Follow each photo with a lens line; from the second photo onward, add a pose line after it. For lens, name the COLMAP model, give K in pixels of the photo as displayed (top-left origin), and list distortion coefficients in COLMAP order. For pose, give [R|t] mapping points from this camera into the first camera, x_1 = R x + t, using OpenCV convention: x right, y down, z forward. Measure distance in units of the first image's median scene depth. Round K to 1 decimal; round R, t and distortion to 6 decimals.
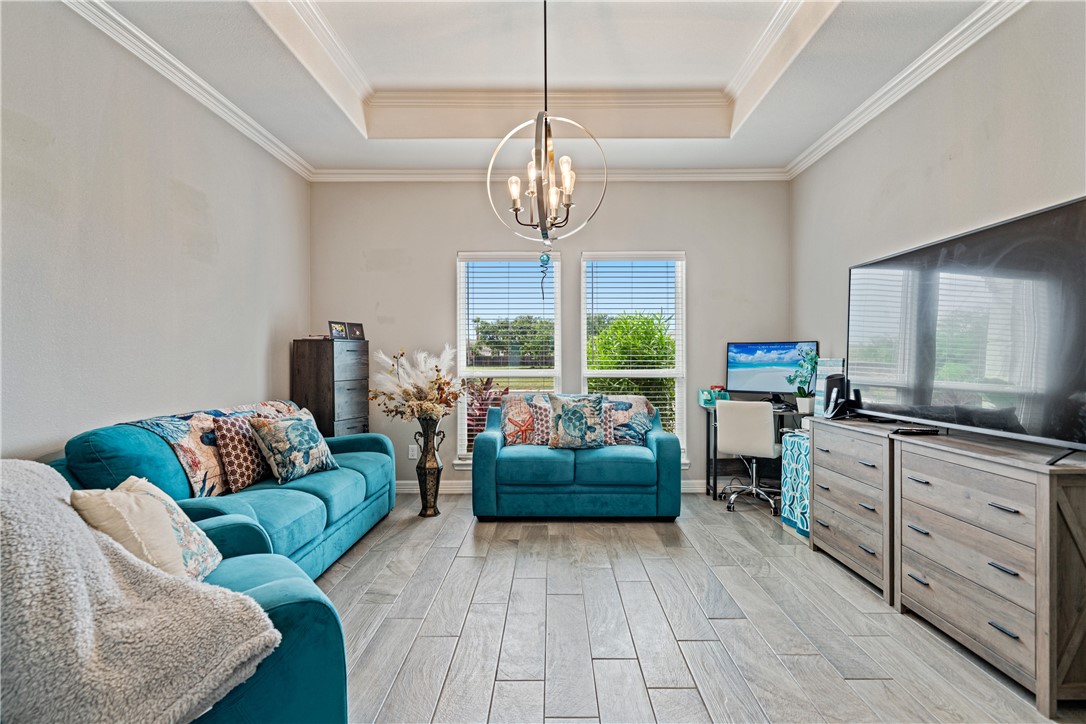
lens RADIAL K [[545.6, 0, 543.0], [0, 545.6, 362.0], [0, 0, 1]] dist [-0.000428, -0.000158]
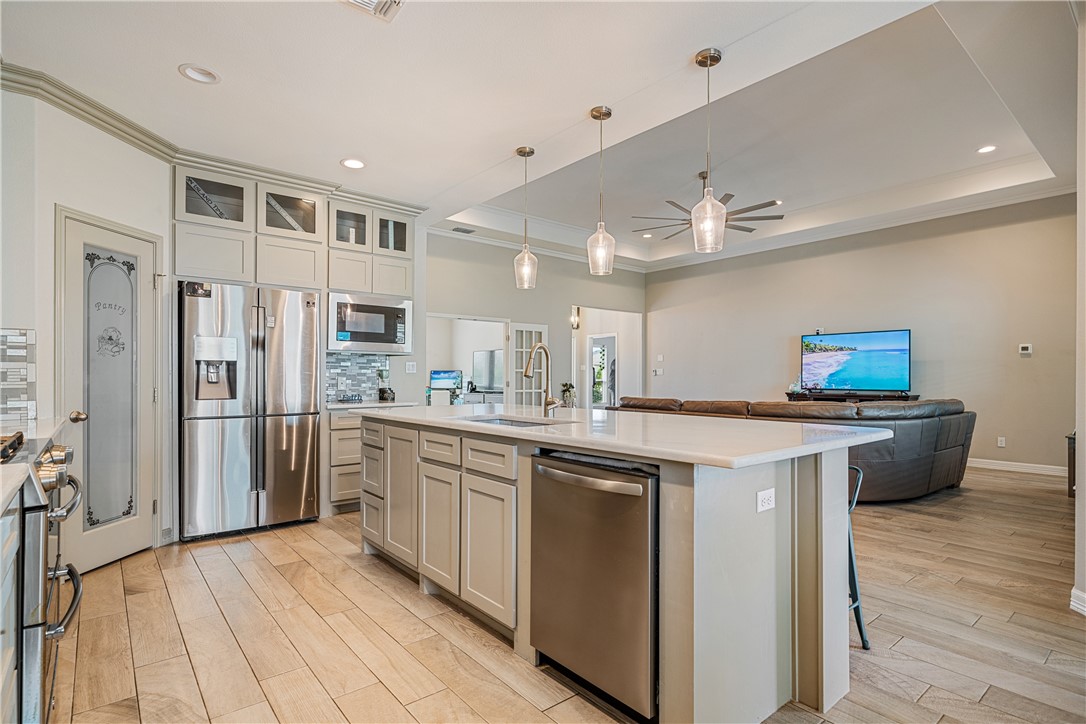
lens RADIAL K [[545.6, 0, 543.0], [0, 545.6, 362.0], [0, 0, 1]] dist [-0.000428, -0.000158]
pose [[0.766506, 0.018202, 0.641979, -1.370360], [0.003542, 0.999463, -0.032567, 0.016435], [-0.642228, 0.027237, 0.766030, -2.016485]]
